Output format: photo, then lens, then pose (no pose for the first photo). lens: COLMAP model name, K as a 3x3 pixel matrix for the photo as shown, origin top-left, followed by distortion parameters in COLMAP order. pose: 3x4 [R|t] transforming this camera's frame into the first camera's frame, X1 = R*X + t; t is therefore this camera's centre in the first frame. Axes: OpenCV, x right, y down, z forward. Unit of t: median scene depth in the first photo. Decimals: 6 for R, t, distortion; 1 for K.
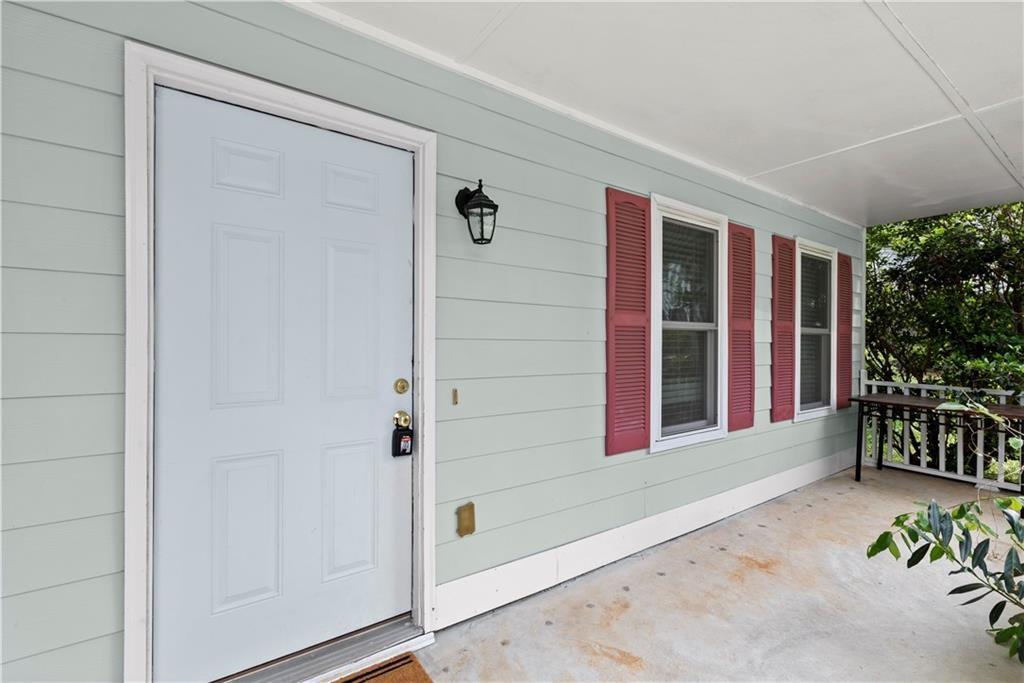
lens RADIAL K [[453.3, 0, 506.2], [0, 453.3, 341.3], [0, 0, 1]] dist [0.002546, -0.001035]
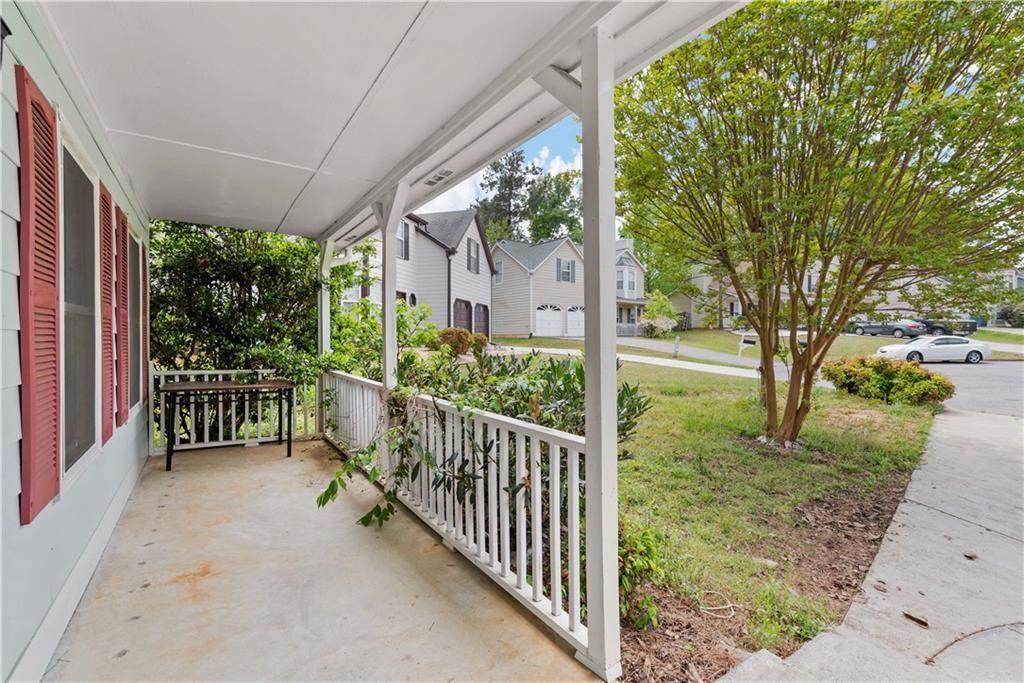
lens RADIAL K [[453.3, 0, 505.9], [0, 453.3, 343.5], [0, 0, 1]] dist [0.002546, -0.001035]
pose [[0.035443, -0.021896, 0.999132, -0.268988], [-0.008094, 0.999721, 0.022196, -0.006180], [-0.999339, -0.008873, 0.035256, 0.270071]]
